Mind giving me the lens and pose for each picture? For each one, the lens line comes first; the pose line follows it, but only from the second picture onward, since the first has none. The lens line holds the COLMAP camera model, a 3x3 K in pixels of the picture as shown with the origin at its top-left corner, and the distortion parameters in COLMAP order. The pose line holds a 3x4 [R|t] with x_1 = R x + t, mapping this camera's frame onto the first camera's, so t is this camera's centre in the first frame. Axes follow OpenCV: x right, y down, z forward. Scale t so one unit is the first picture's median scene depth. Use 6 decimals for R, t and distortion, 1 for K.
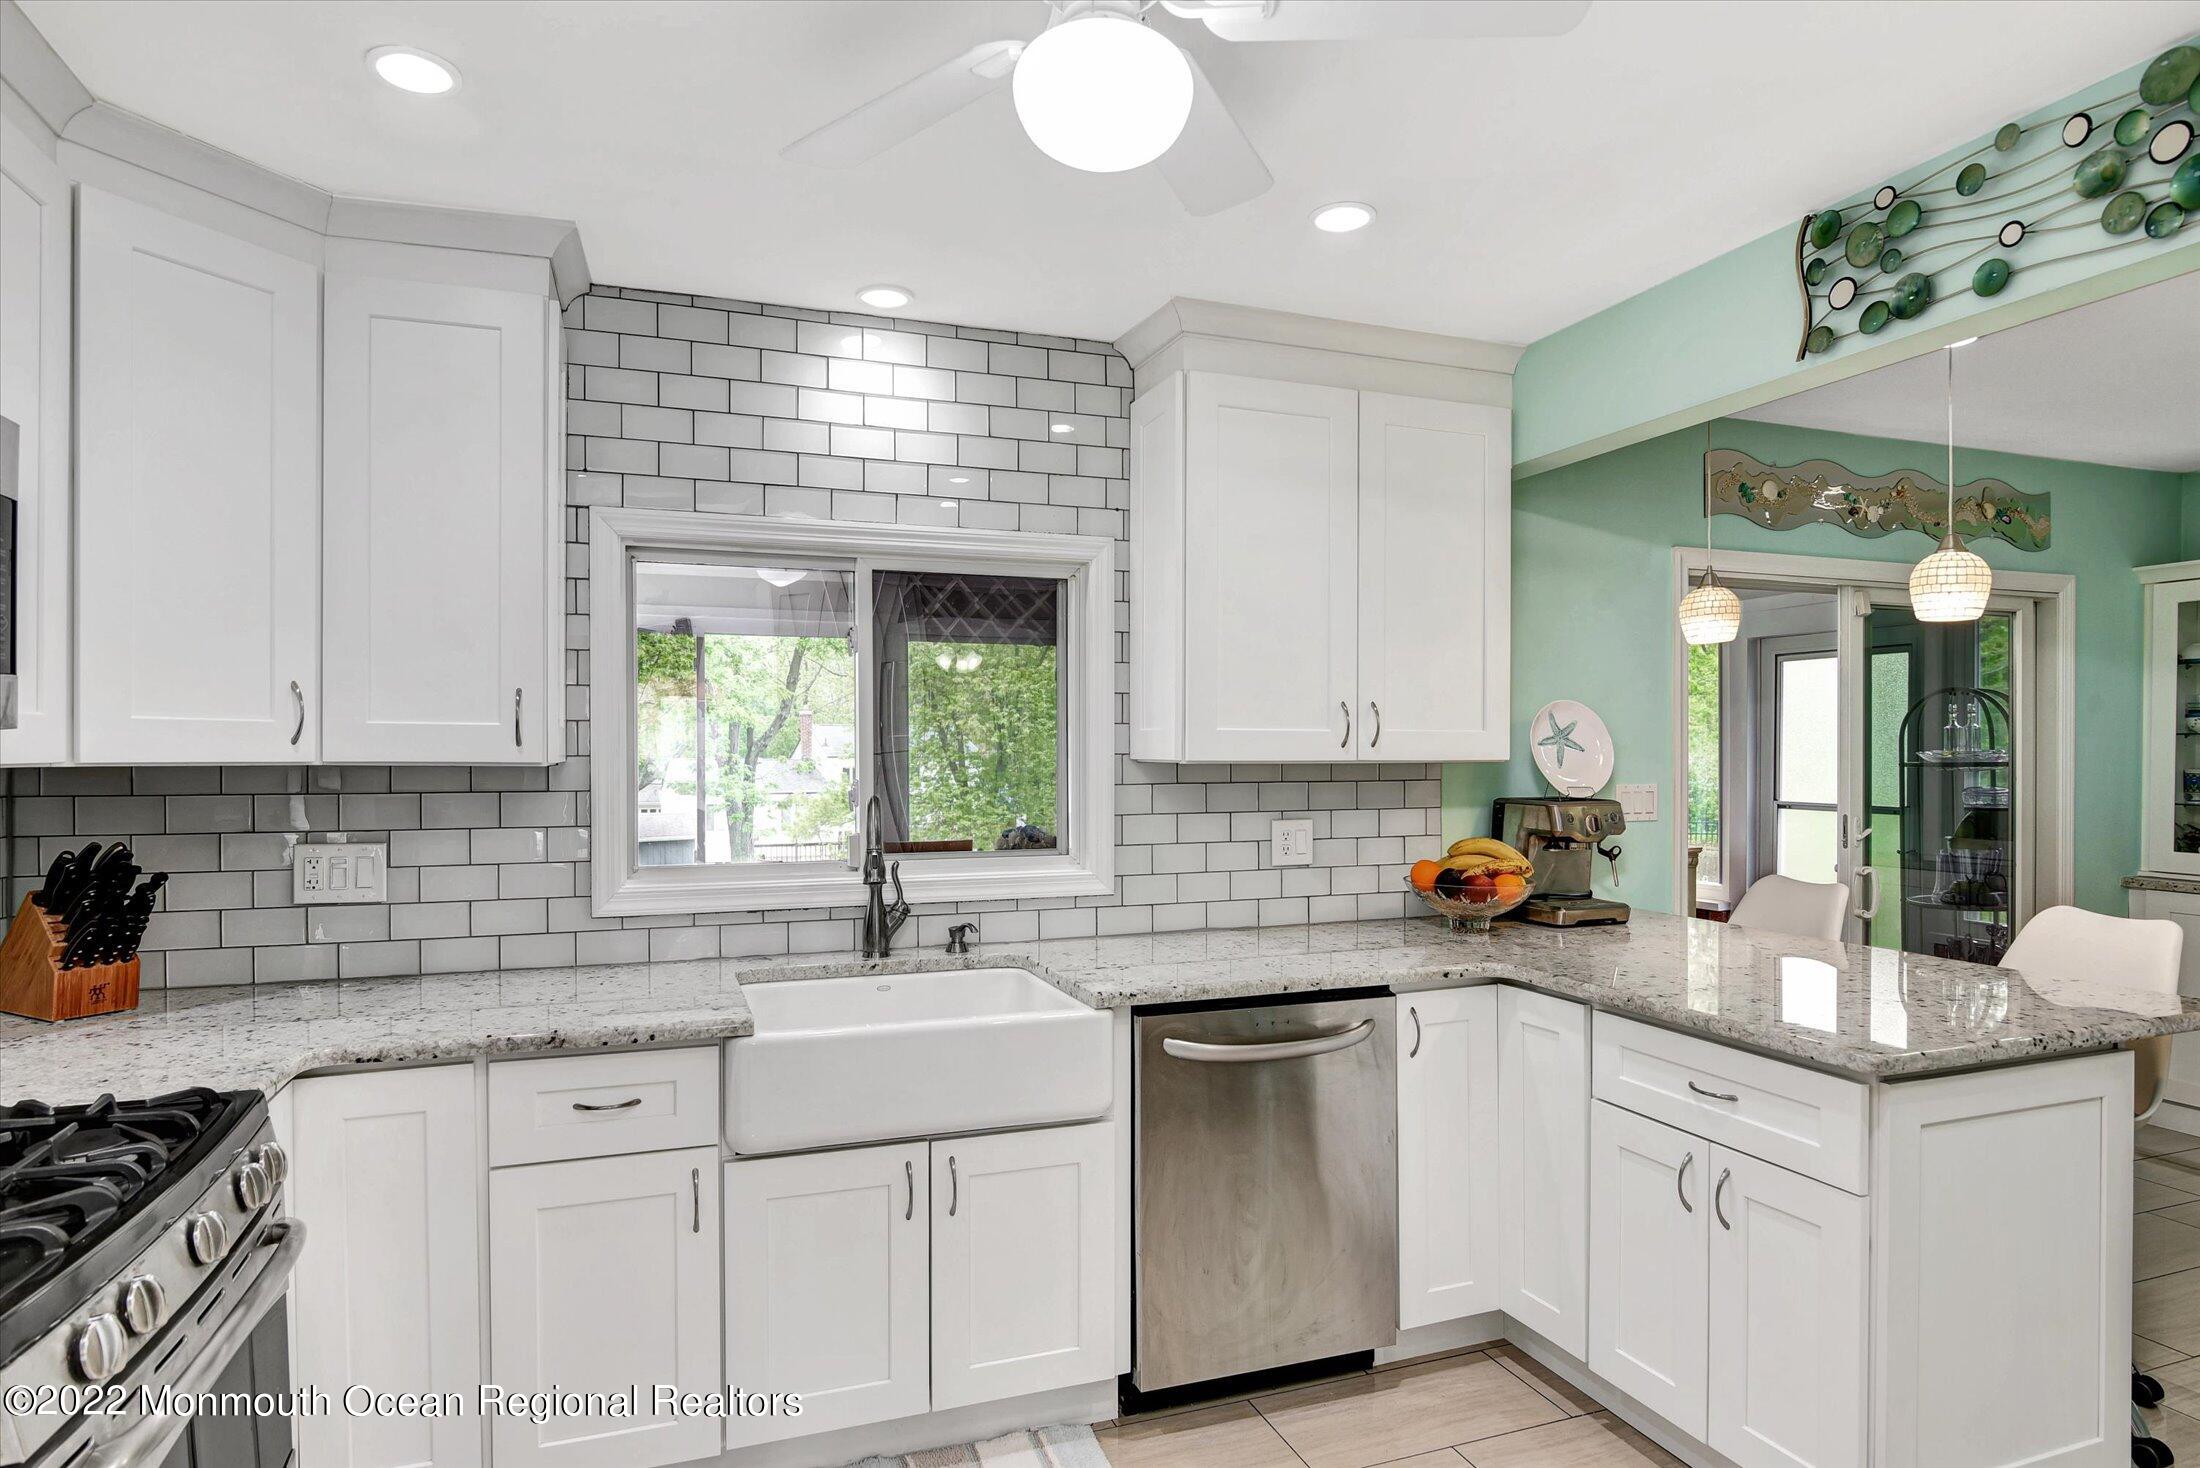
lens RADIAL K [[1245.8, 0, 1089.0], [0, 1245.8, 744.7], [0, 0, 1]] dist [-0.002858, 0.000518]
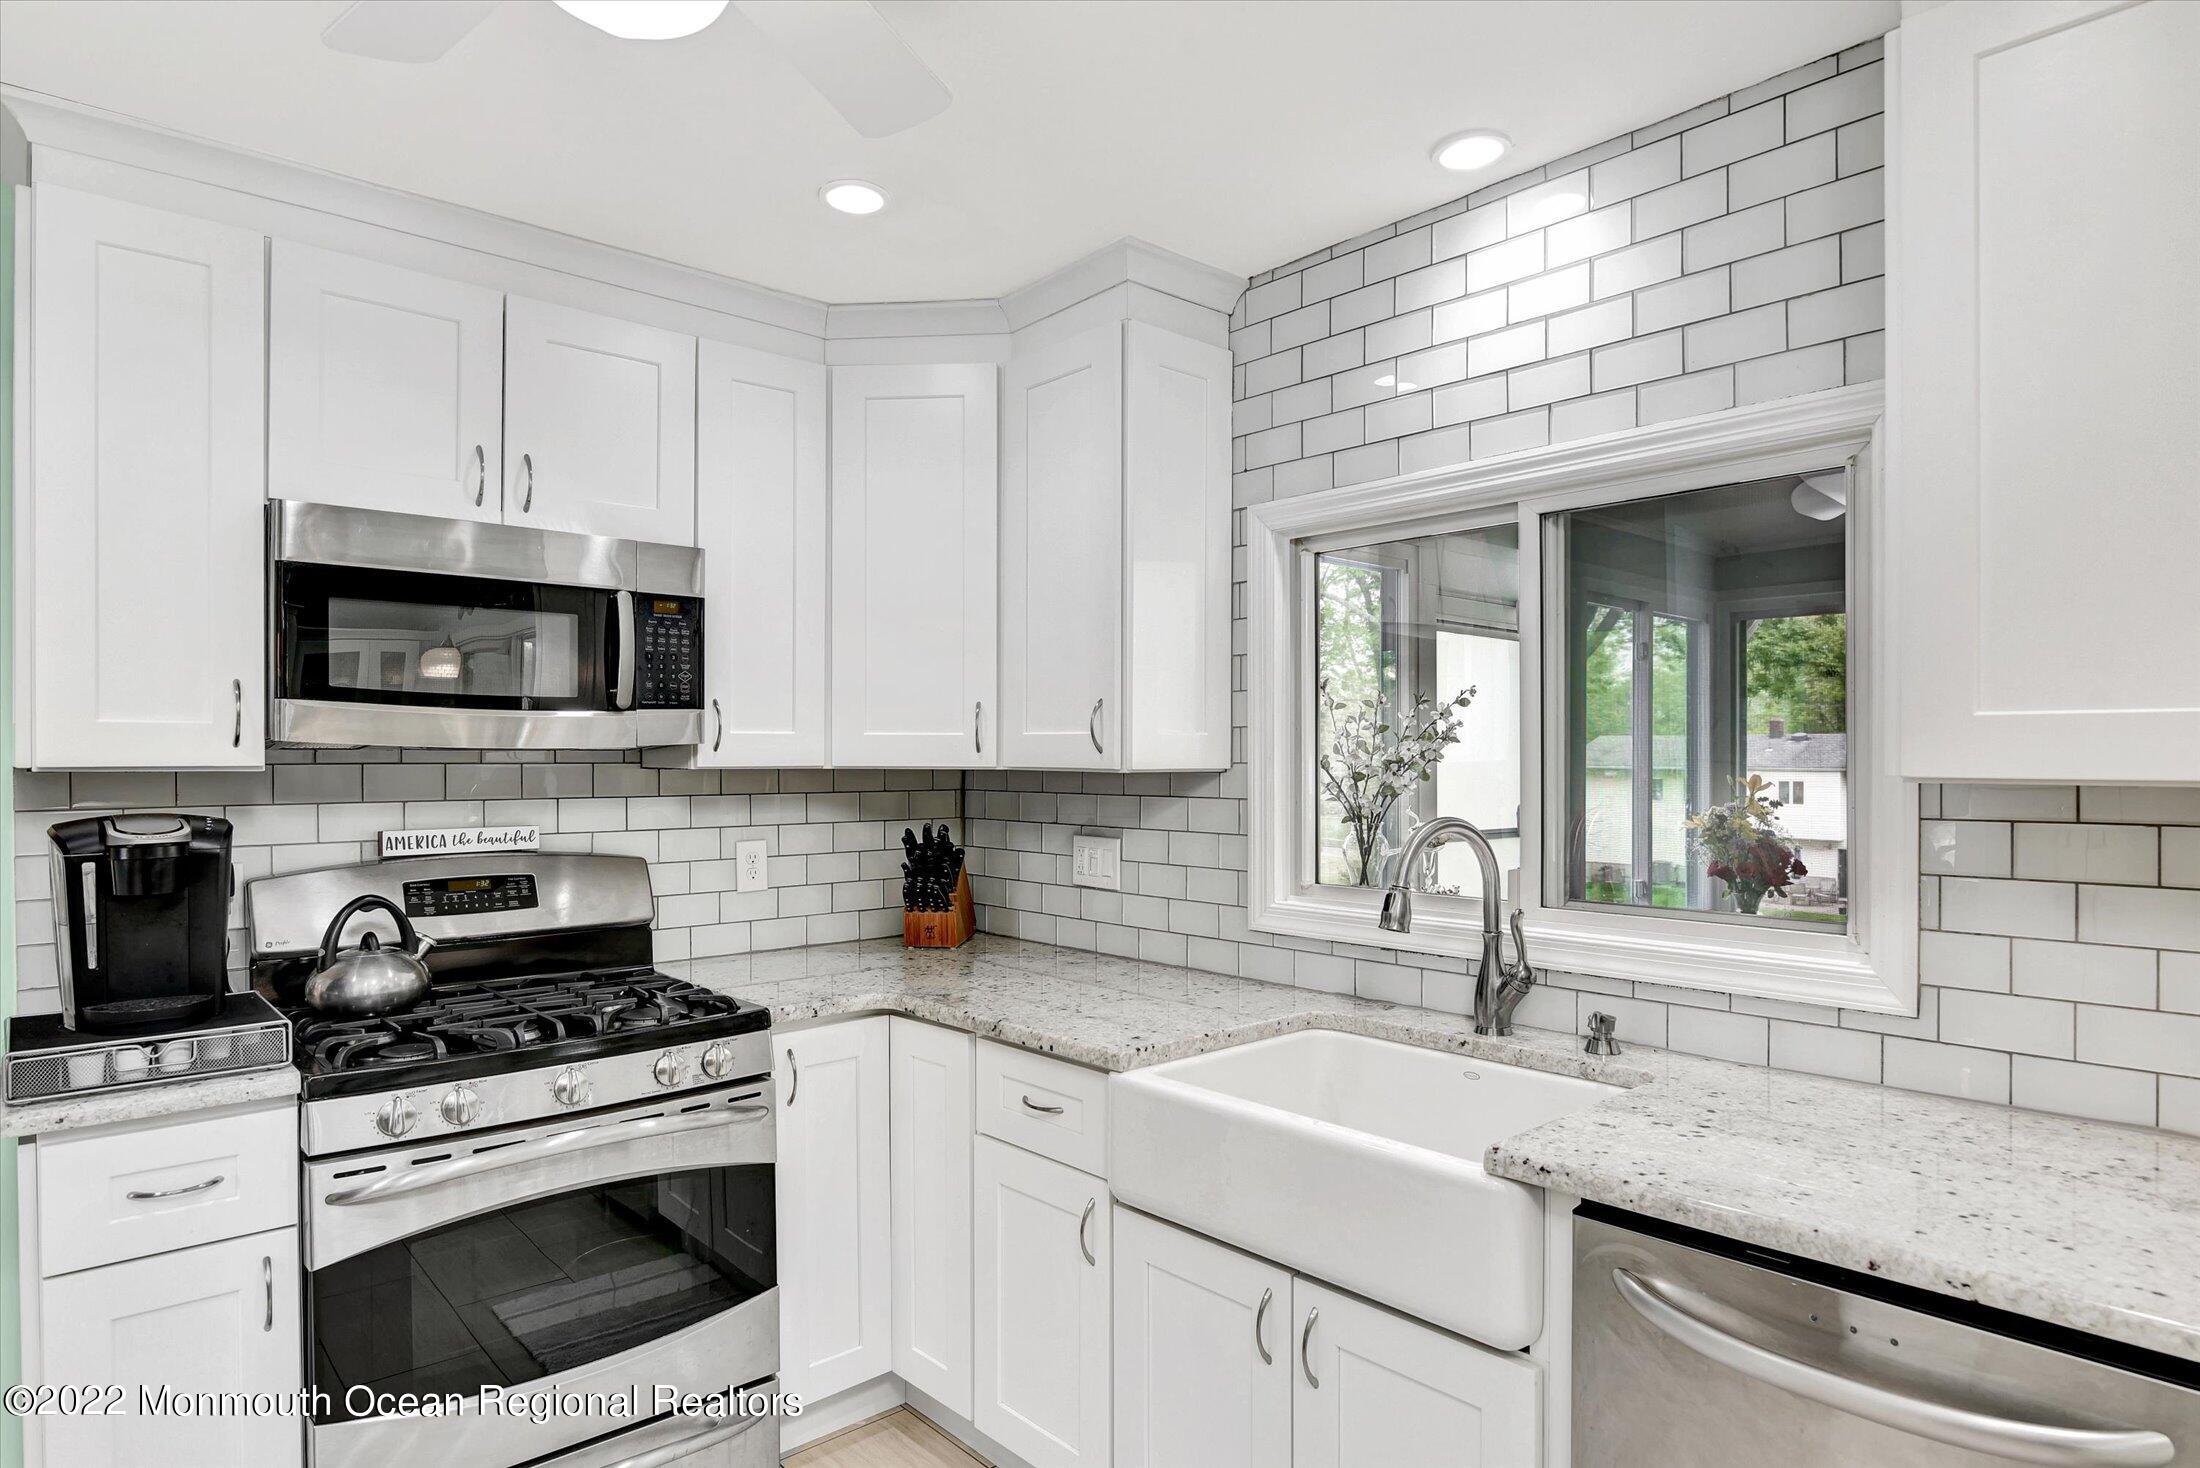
lens RADIAL K [[1245.8, 0, 1086.3], [0, 1245.8, 747.0], [0, 0, 1]] dist [-0.002858, 0.000518]
pose [[0.369813, -0.007557, -0.929075, 0.437333], [0.005770, 0.999966, -0.005837, 0.001459], [0.929088, -0.003202, 0.369844, 0.500452]]
